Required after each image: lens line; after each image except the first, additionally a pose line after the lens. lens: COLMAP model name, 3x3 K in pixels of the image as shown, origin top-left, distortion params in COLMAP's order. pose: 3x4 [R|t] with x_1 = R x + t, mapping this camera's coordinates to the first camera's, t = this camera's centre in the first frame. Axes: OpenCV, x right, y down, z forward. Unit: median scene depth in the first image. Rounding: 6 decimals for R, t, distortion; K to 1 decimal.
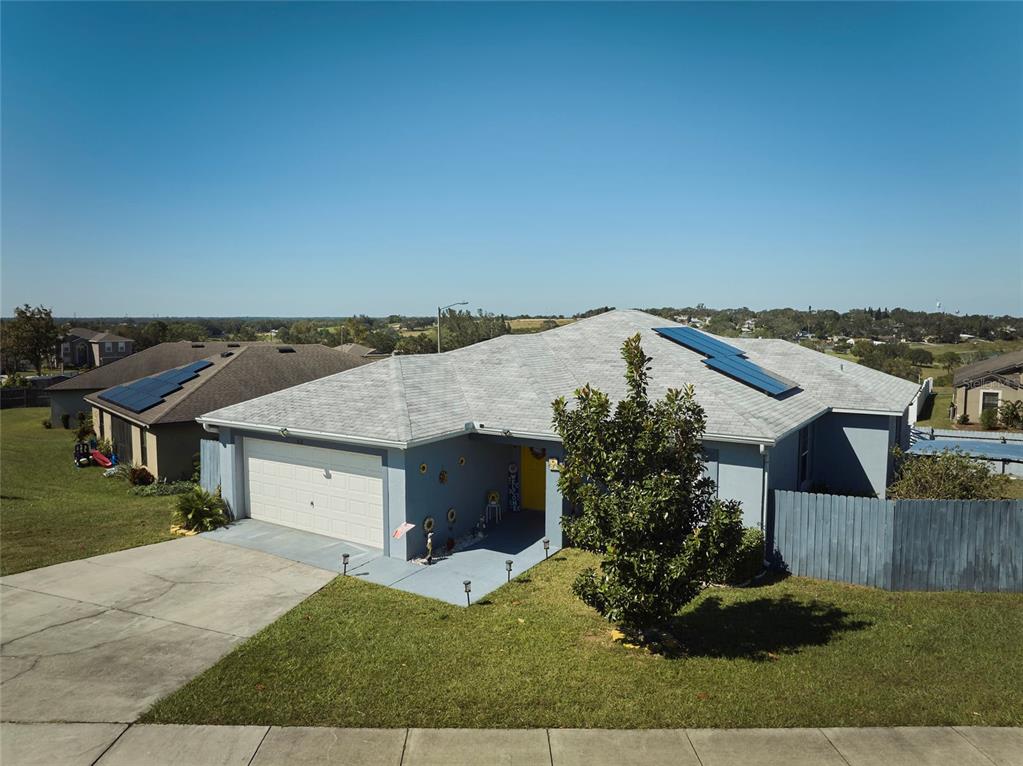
lens RADIAL K [[724.3, 0, 511.5], [0, 724.3, 380.5], [0, 0, 1]] dist [-0.034768, 0.003320]
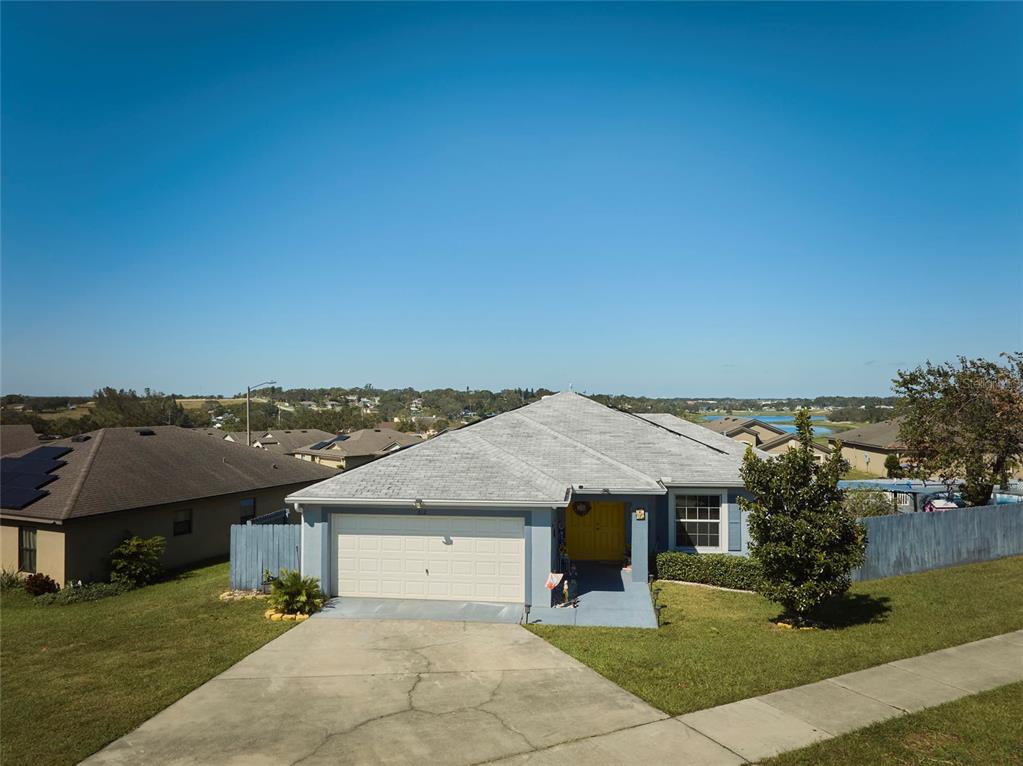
lens RADIAL K [[724.3, 0, 511.5], [0, 724.3, 380.5], [0, 0, 1]] dist [-0.034768, 0.003320]
pose [[0.896312, 0.009825, 0.443315, -0.648655], [0.039044, 0.994123, -0.100974, 0.004005], [-0.441702, 0.107814, 0.890660, -0.030951]]
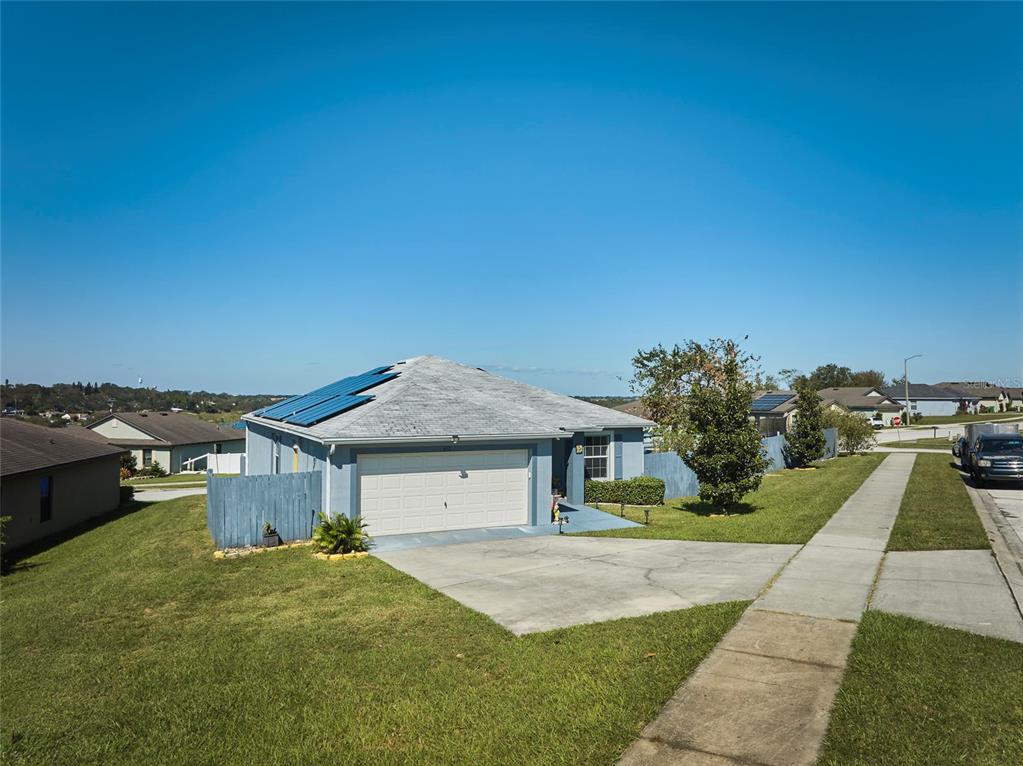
lens RADIAL K [[724.3, 0, 511.5], [0, 724.3, 380.5], [0, 0, 1]] dist [-0.034768, 0.003320]
pose [[0.519611, 0.019197, 0.854187, -1.220695], [0.071060, 0.995313, -0.065596, 0.059569], [-0.851443, 0.094783, 0.515811, 0.309215]]
